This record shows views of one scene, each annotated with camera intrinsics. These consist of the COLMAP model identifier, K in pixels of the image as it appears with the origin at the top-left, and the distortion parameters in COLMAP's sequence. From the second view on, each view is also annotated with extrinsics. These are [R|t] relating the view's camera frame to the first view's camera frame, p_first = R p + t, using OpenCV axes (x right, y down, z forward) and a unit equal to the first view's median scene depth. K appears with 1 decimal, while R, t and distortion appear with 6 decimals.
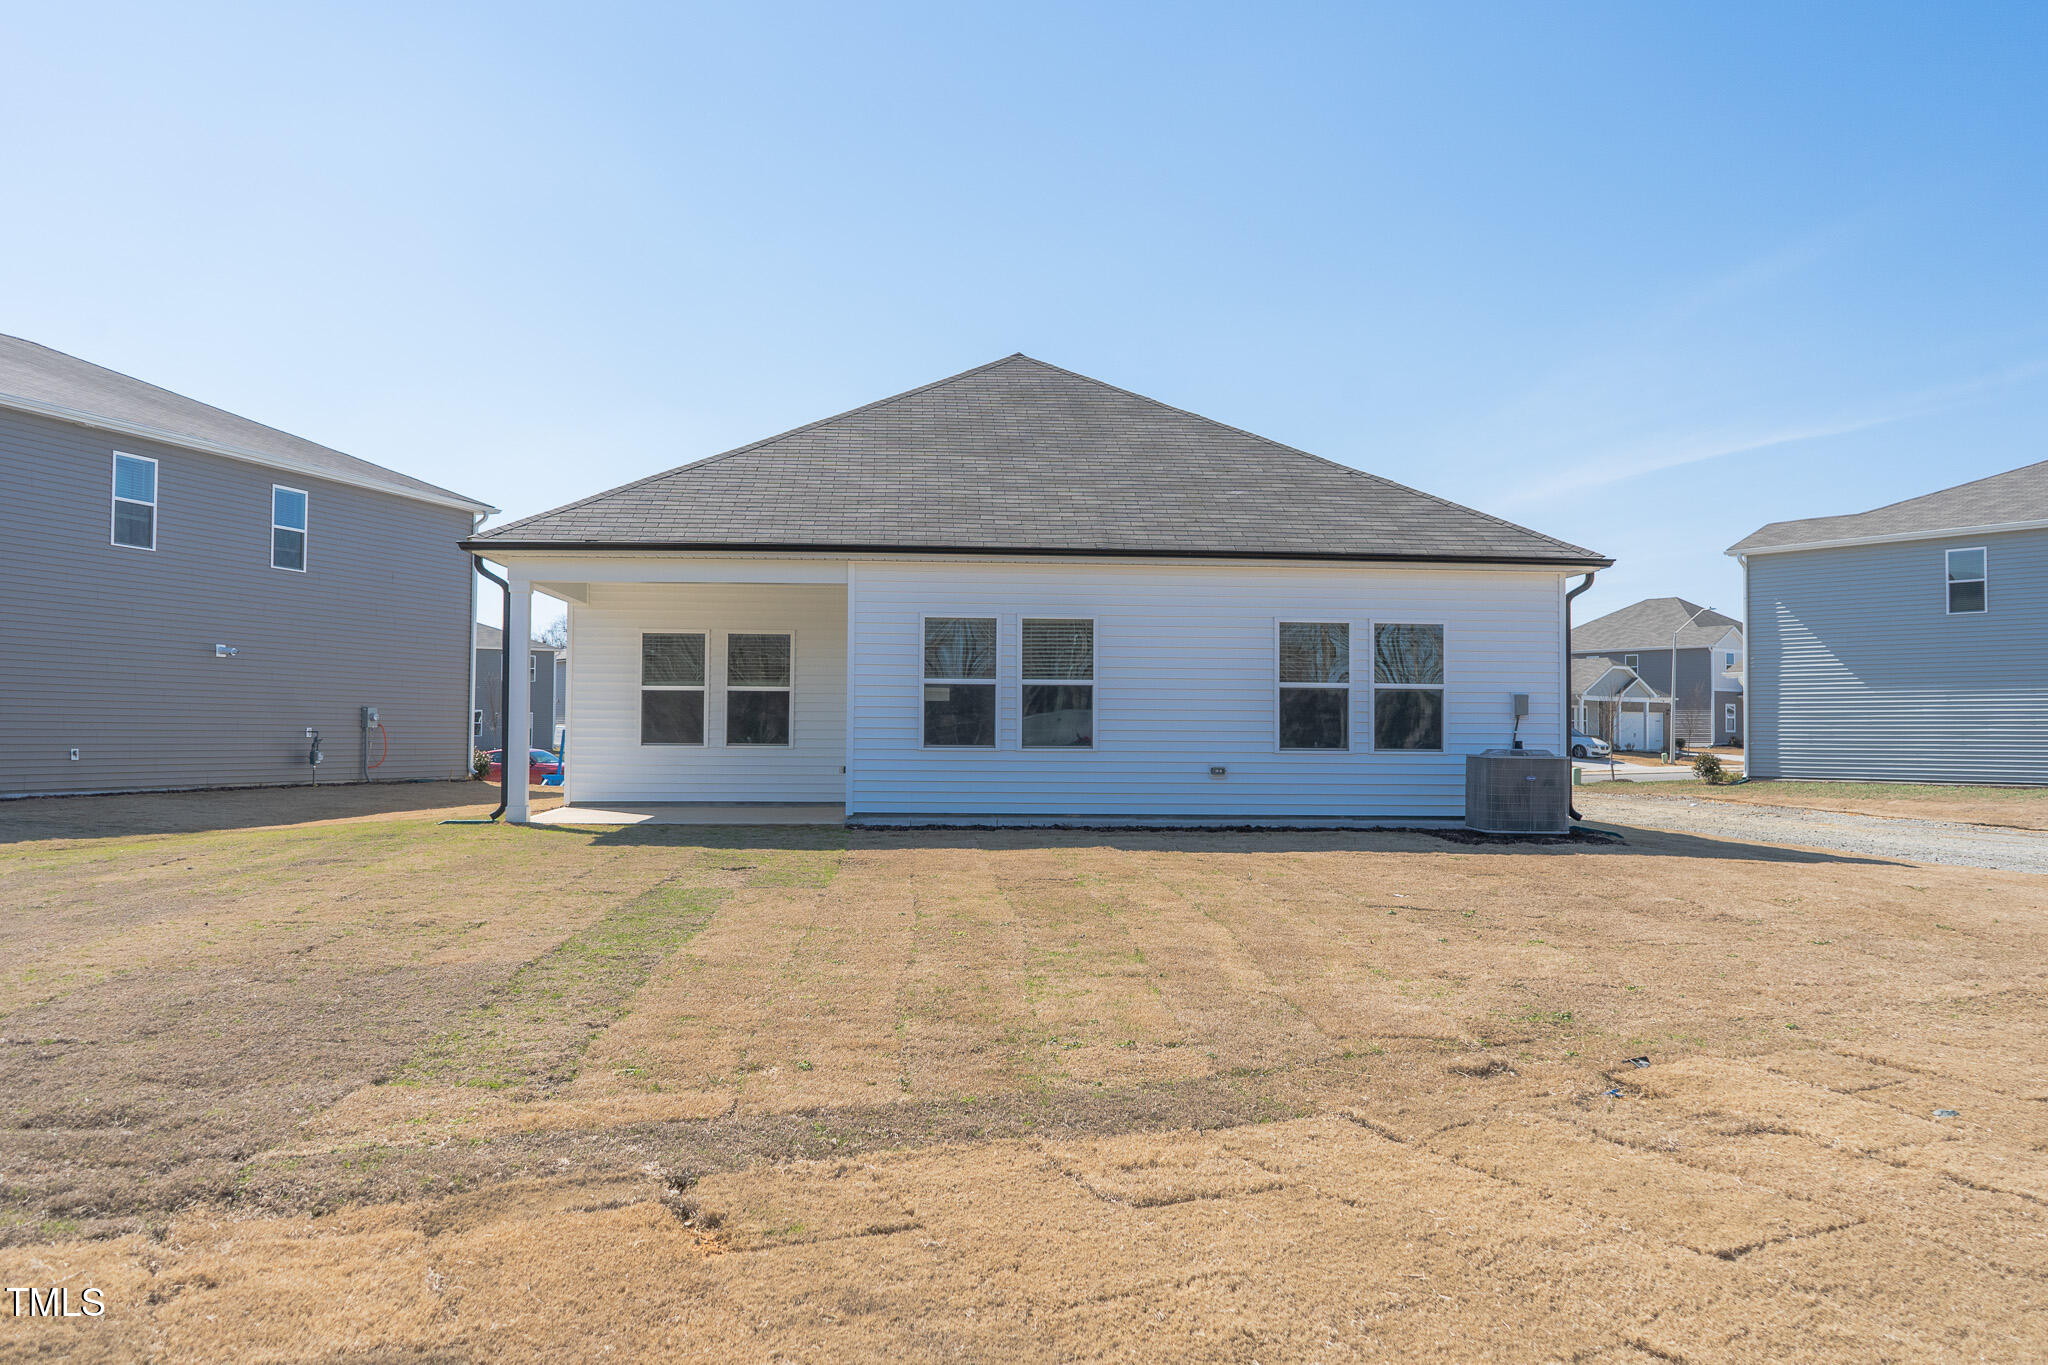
lens RADIAL K [[1683.4, 0, 1021.5], [0, 1683.4, 685.8], [0, 0, 1]] dist [0.017352, 0.013922]
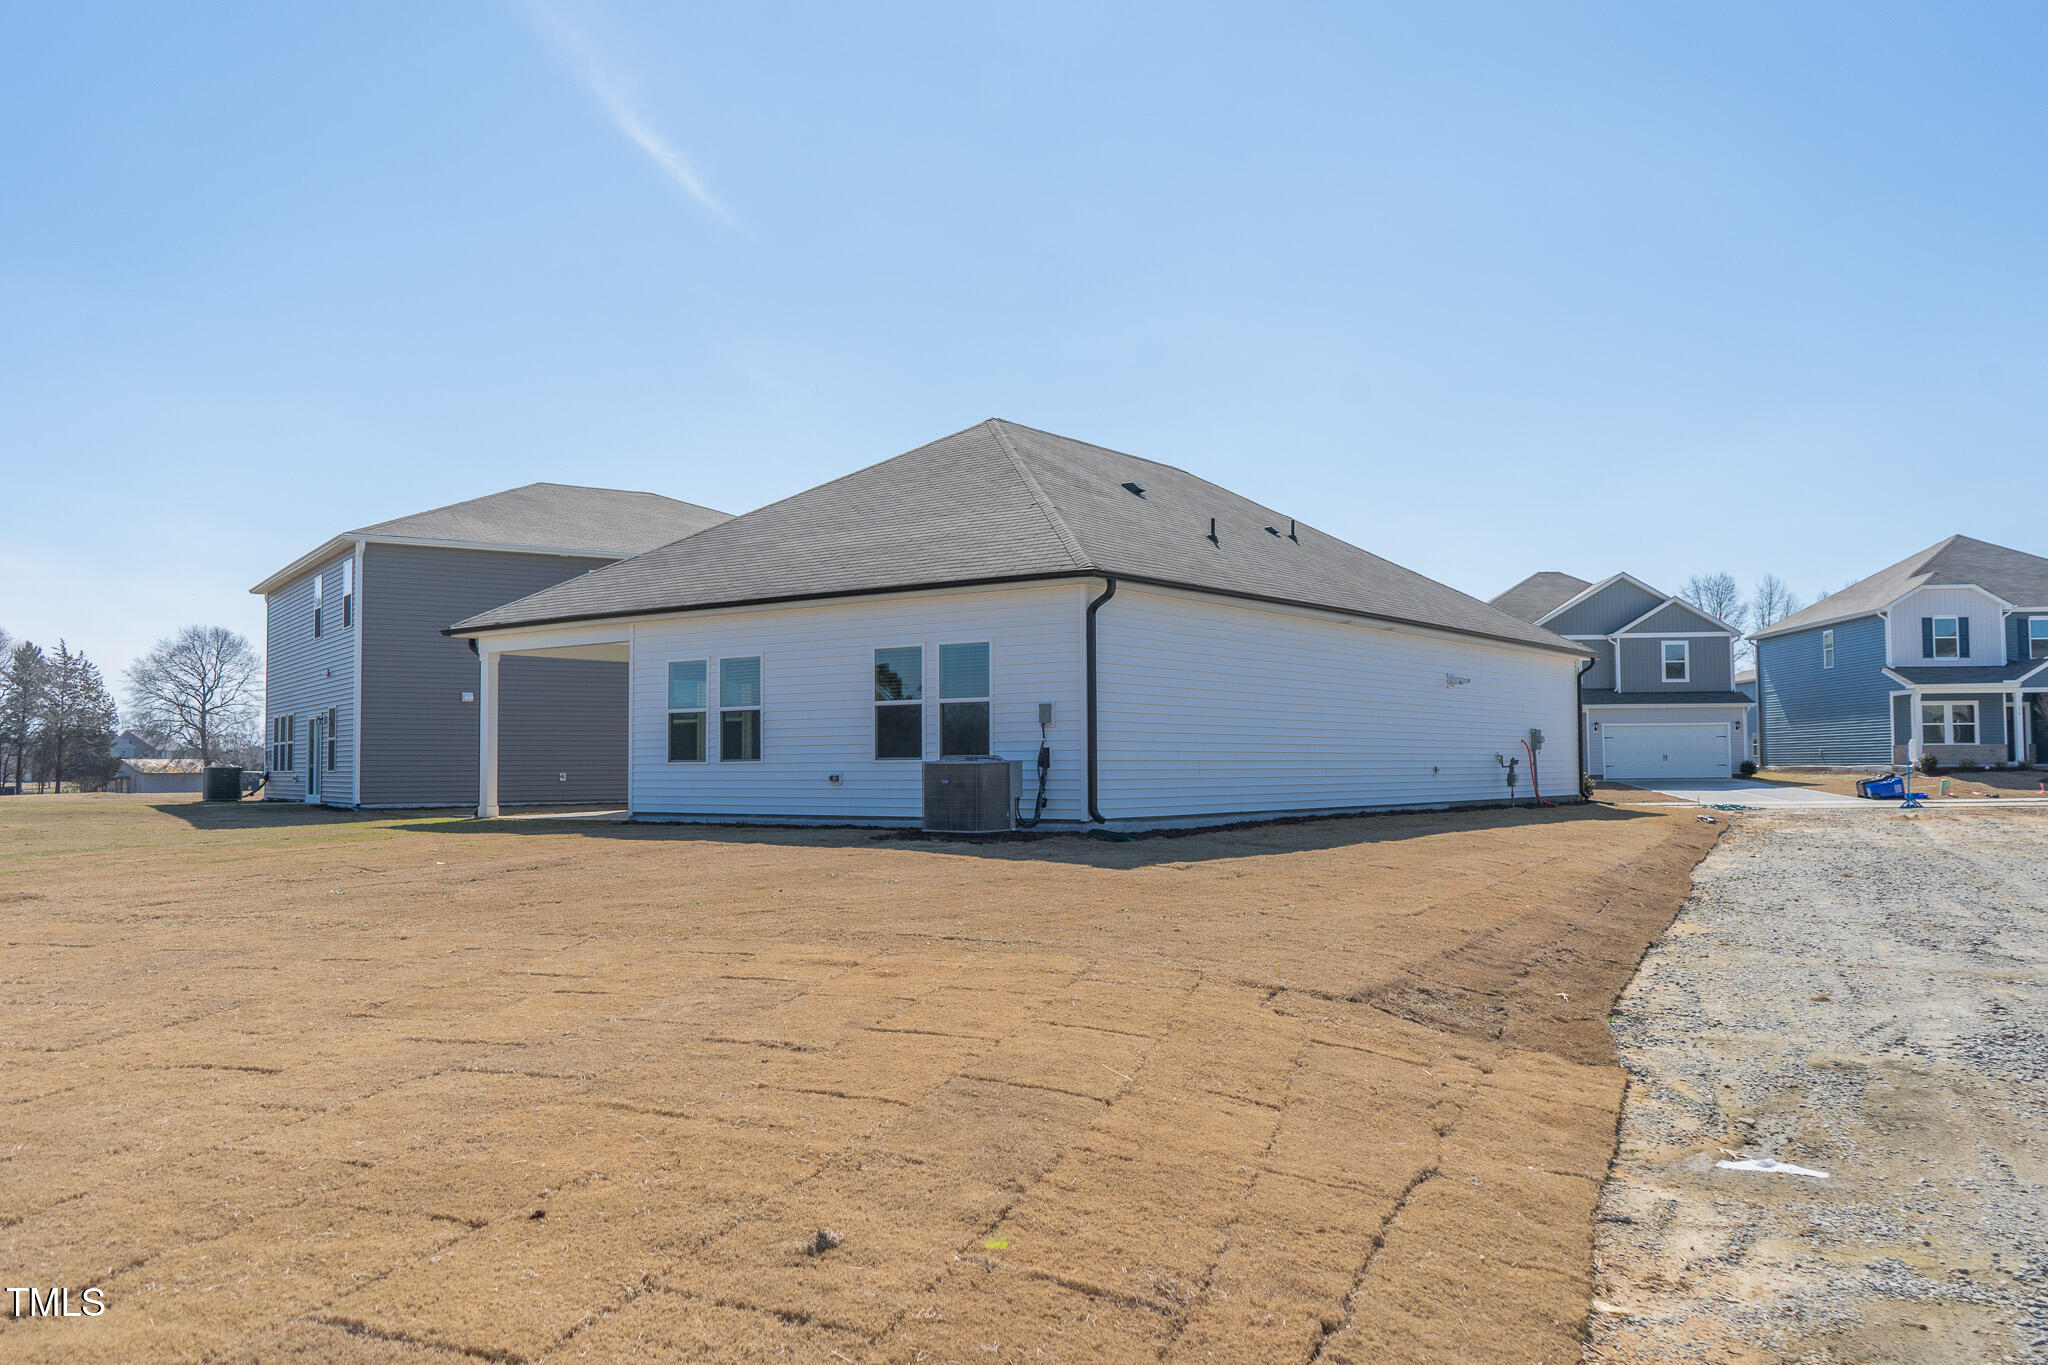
lens RADIAL K [[1683.4, 0, 1015.6], [0, 1683.4, 683.7], [0, 0, 1]] dist [0.017352, 0.013922]
pose [[0.752201, -0.043467, -0.657498, 0.932237], [0.031568, 0.999053, -0.029932, 0.022485], [0.658177, 0.001759, 0.752862, 0.189510]]
